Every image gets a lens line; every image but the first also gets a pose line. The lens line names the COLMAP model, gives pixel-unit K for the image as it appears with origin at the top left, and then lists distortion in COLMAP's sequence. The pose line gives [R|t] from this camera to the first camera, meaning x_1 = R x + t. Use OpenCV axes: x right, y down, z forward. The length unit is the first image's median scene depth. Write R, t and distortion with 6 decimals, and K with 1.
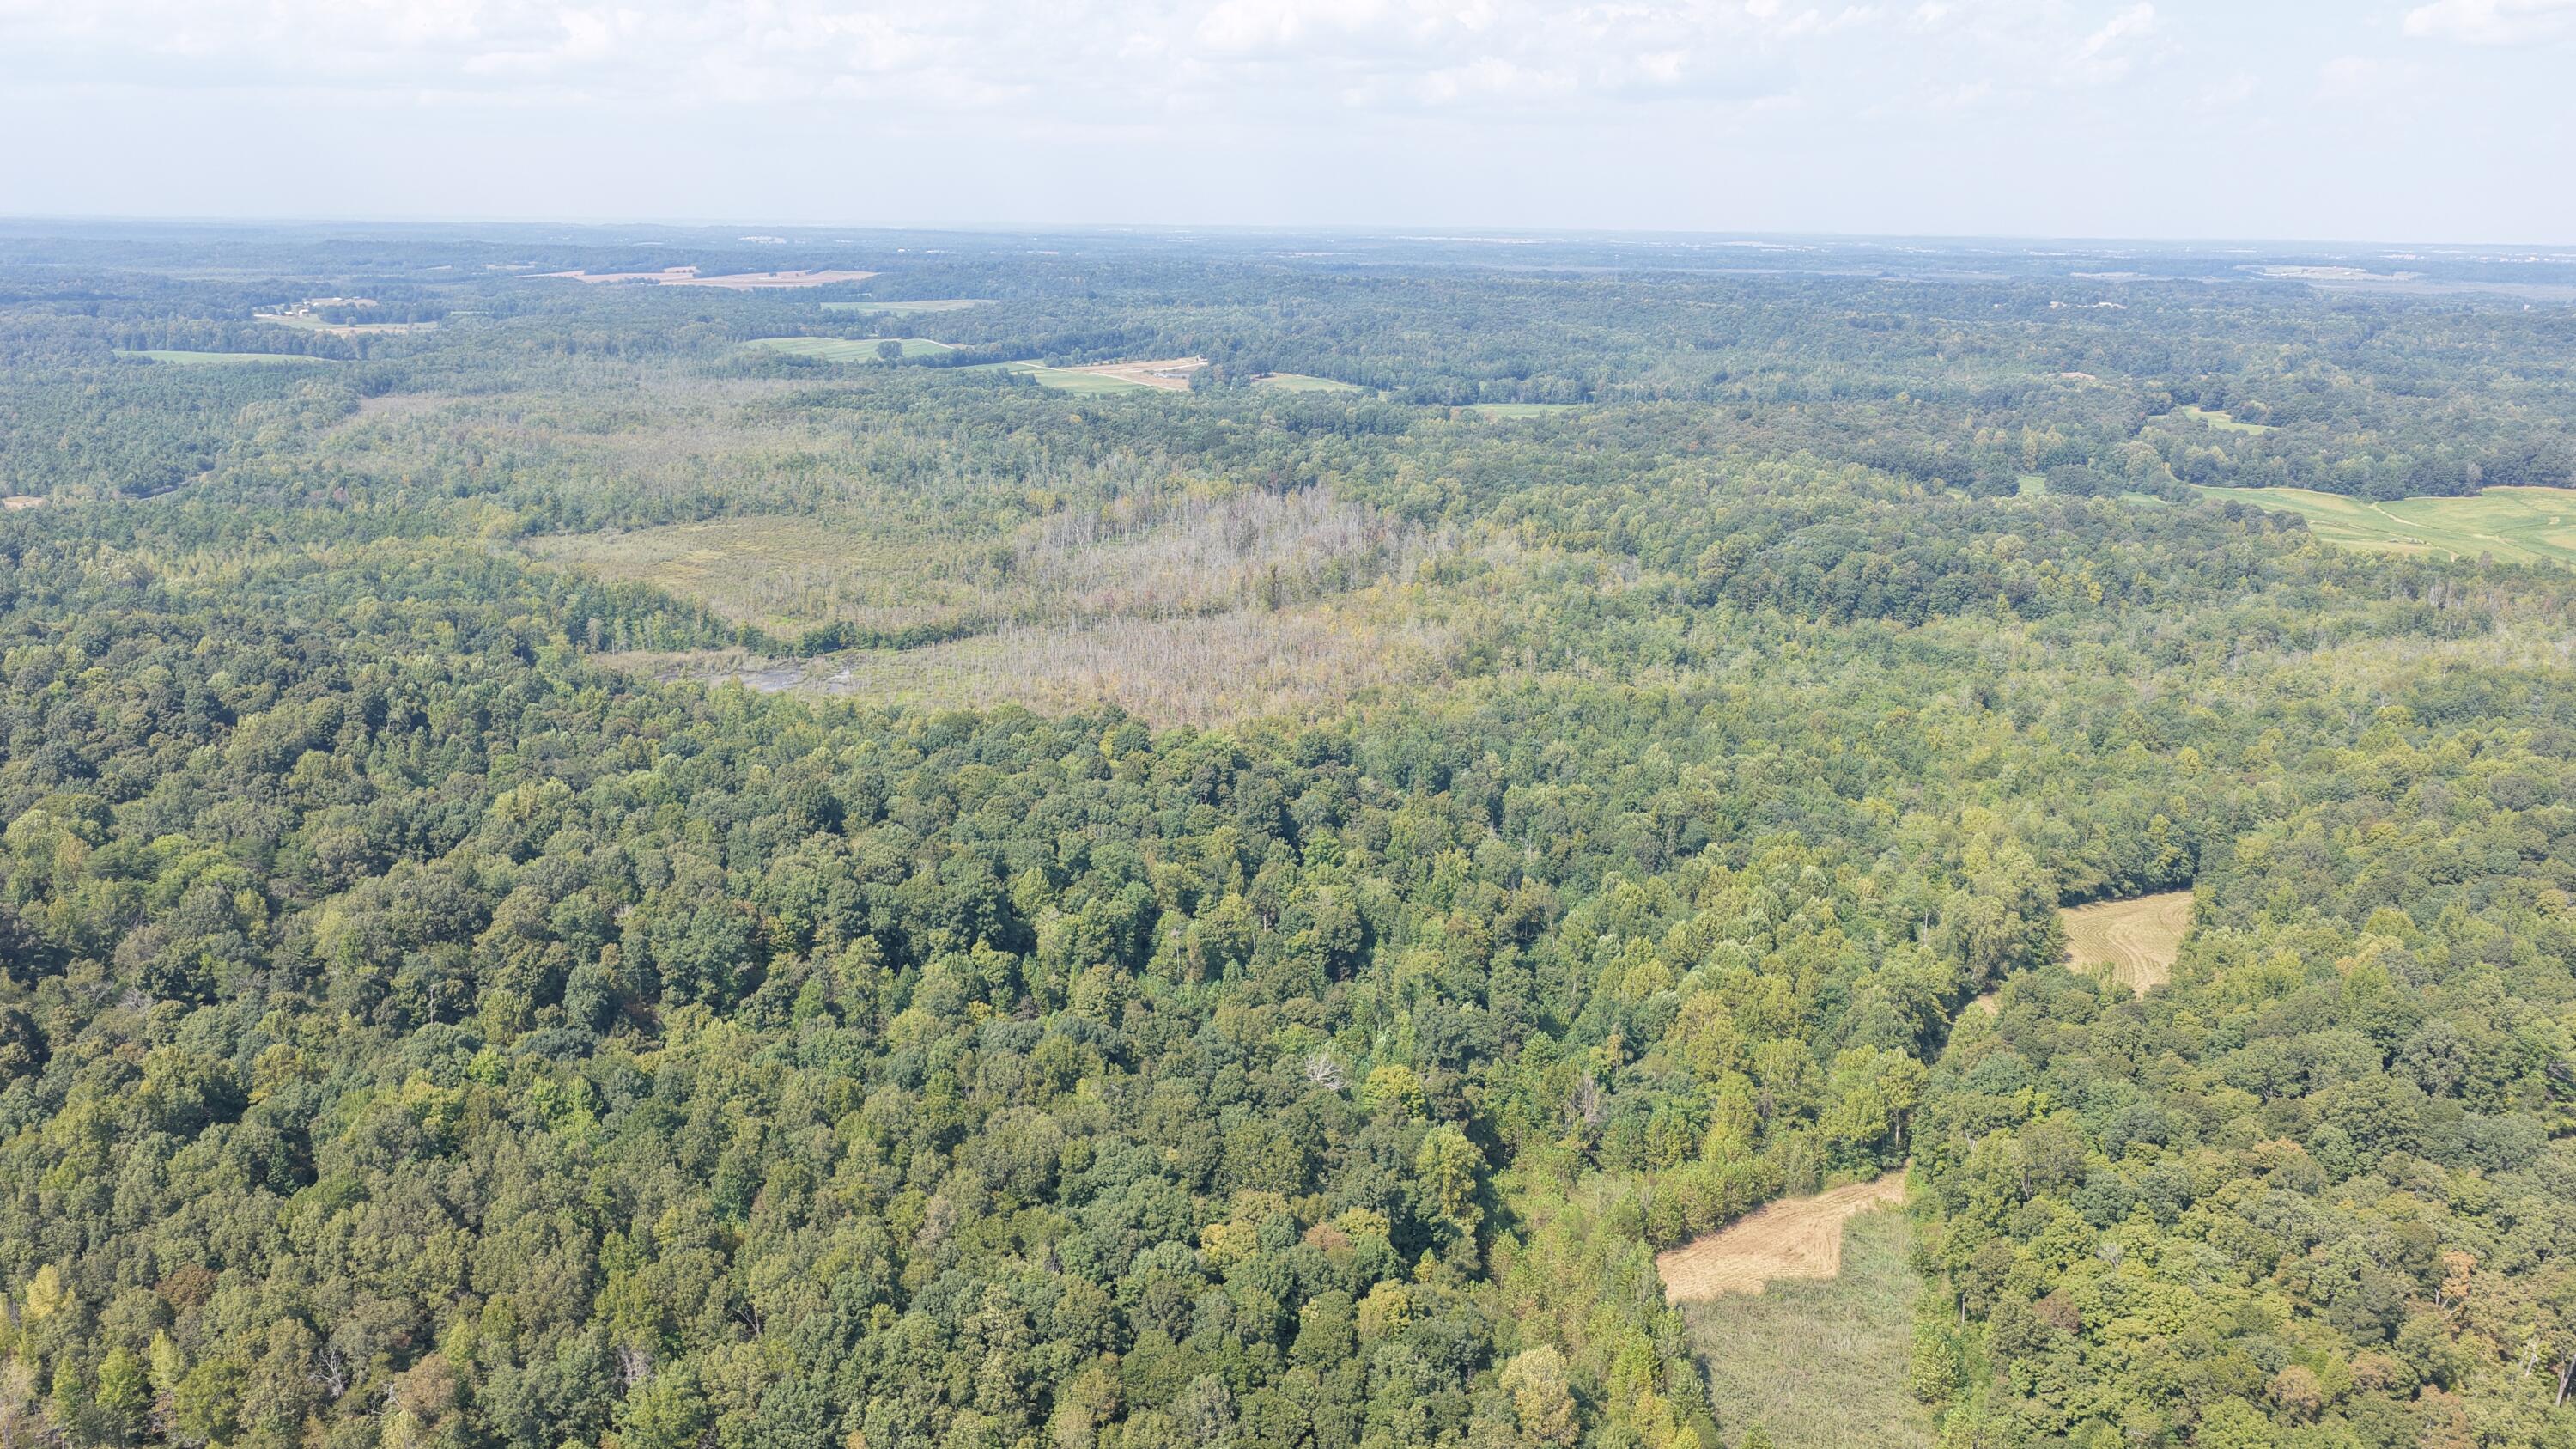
lens RADIAL K [[2142.1, 0, 1283.9], [0, 2142.1, 722.1], [0, 0, 1]] dist [-0.020581, 0.048063]
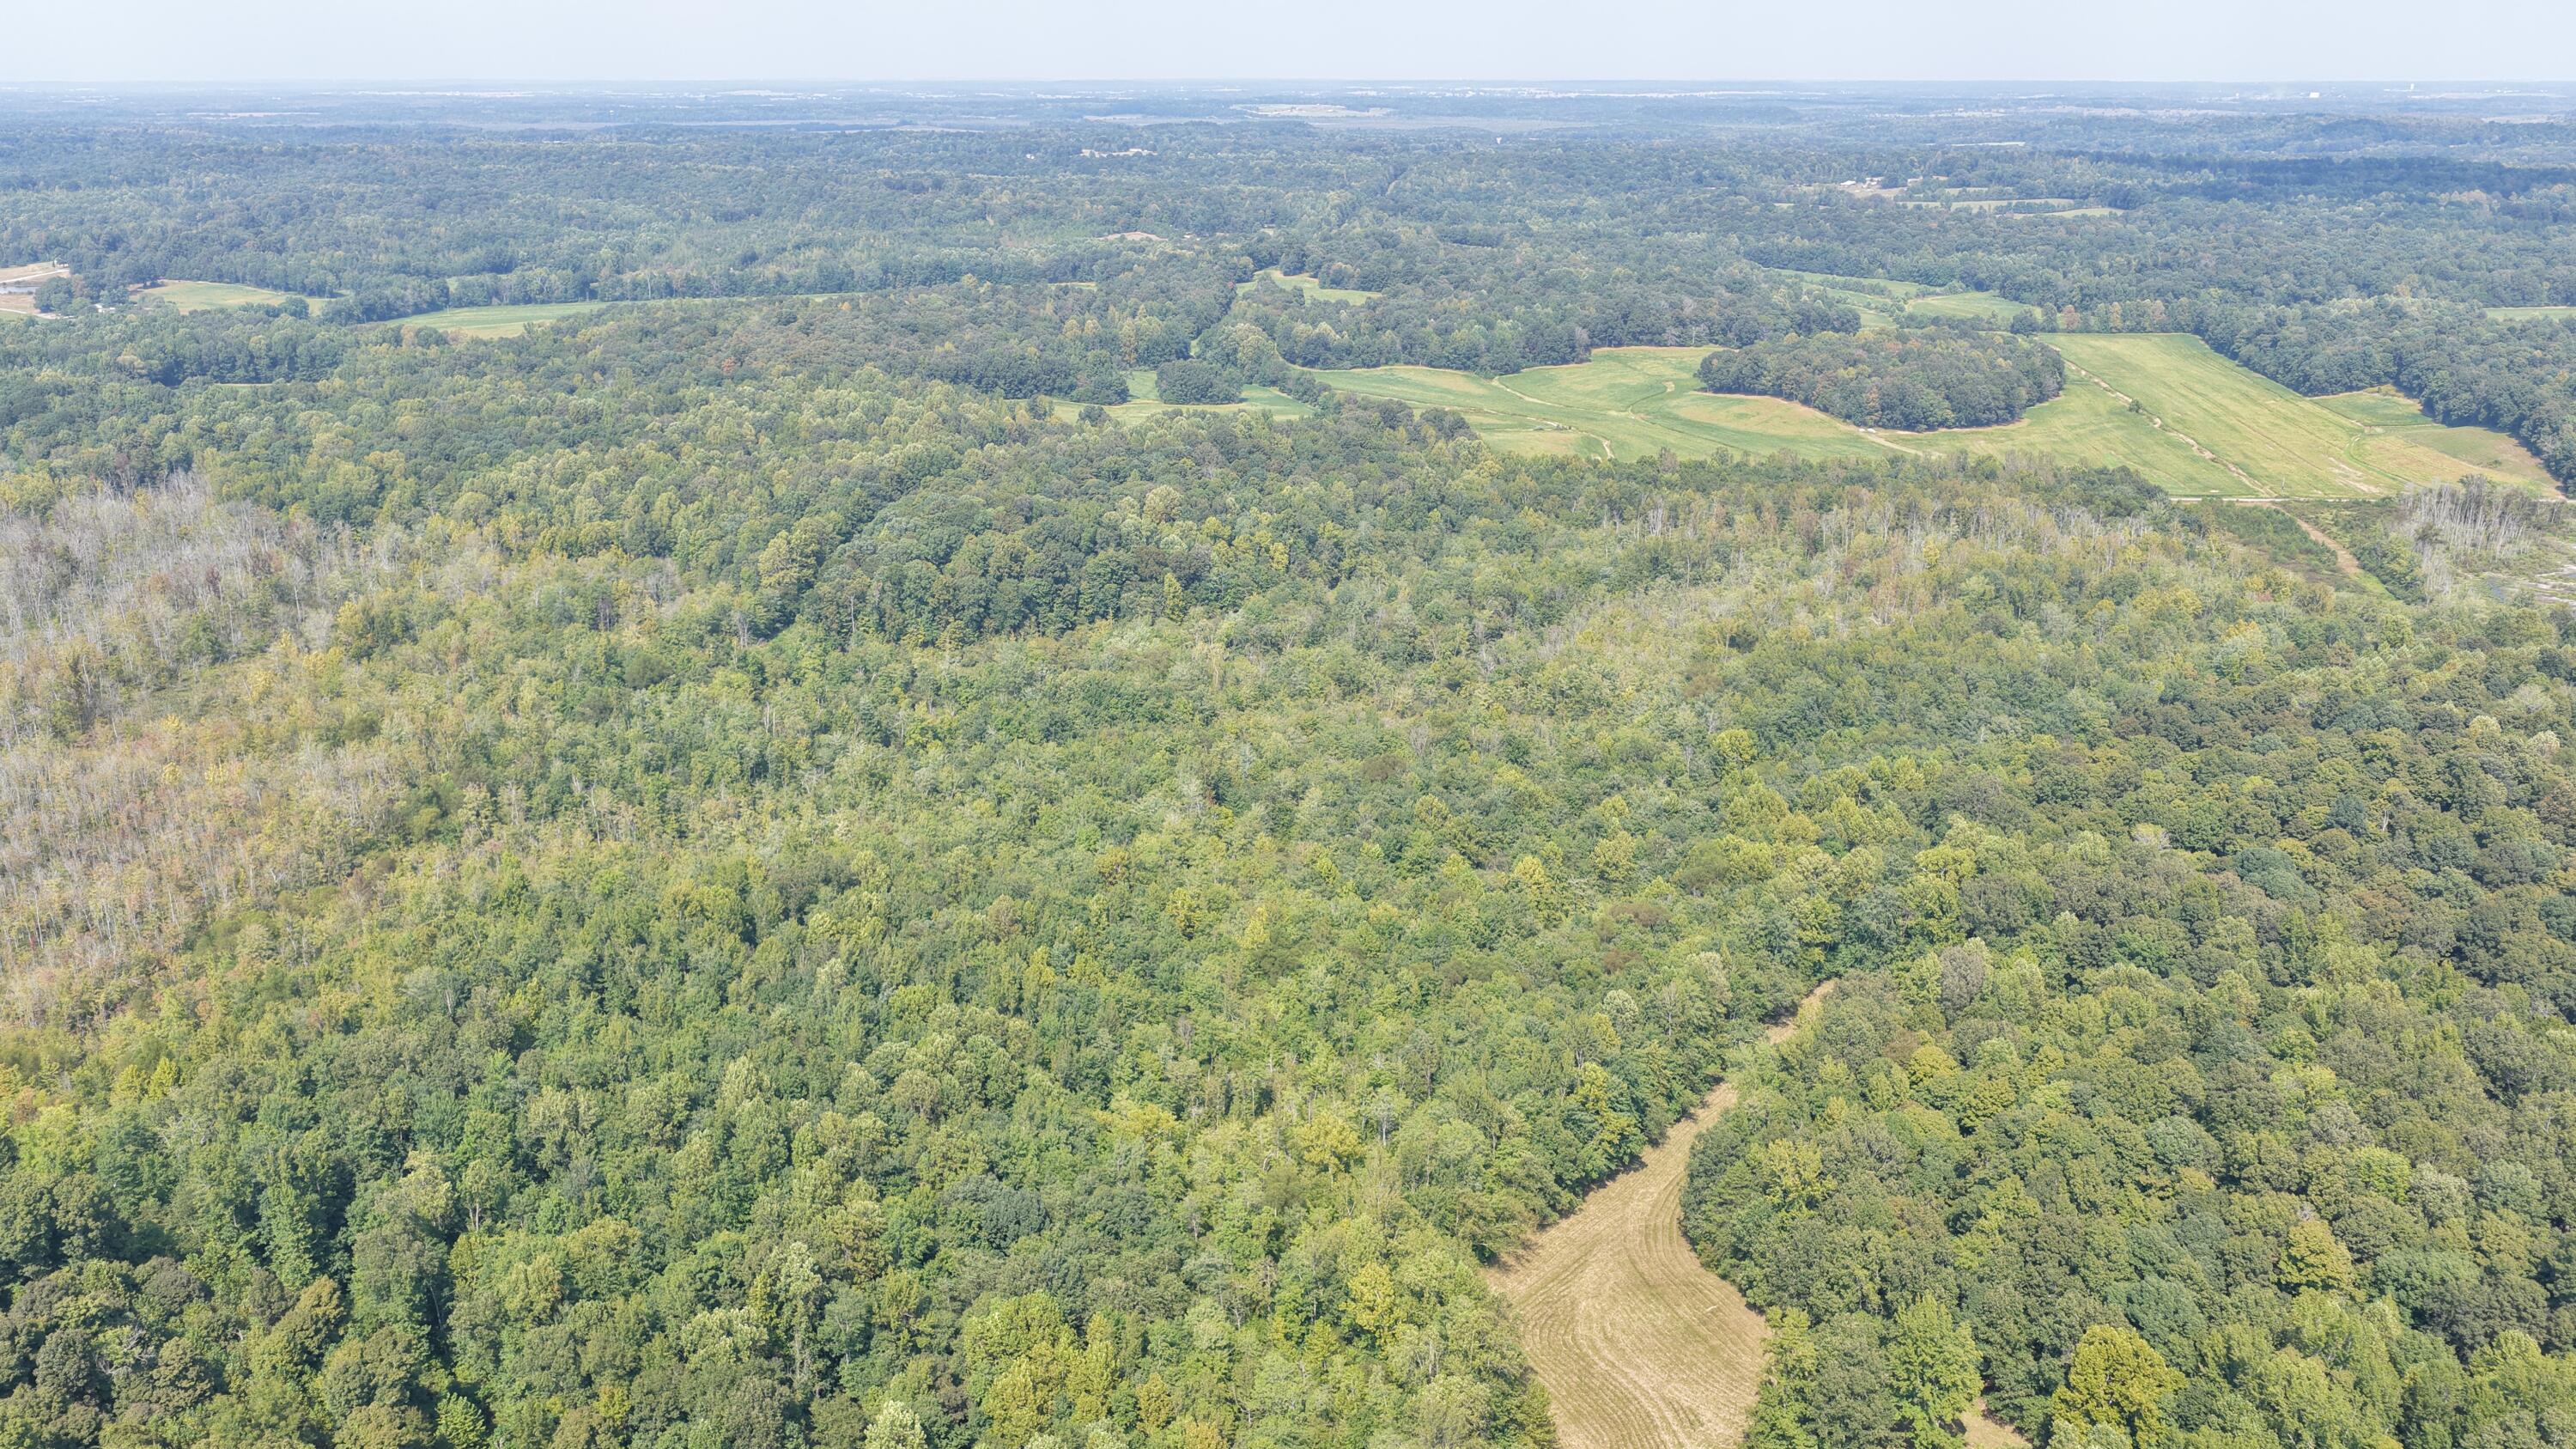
lens RADIAL K [[2142.1, 0, 1293.4], [0, 2142.1, 732.3], [0, 0, 1]] dist [-0.020581, 0.048063]
pose [[0.902114, -0.140479, 0.407991, 0.041488], [0.110942, 0.989246, 0.095310, -0.050583], [-0.416993, -0.040717, 0.907997, 0.206708]]
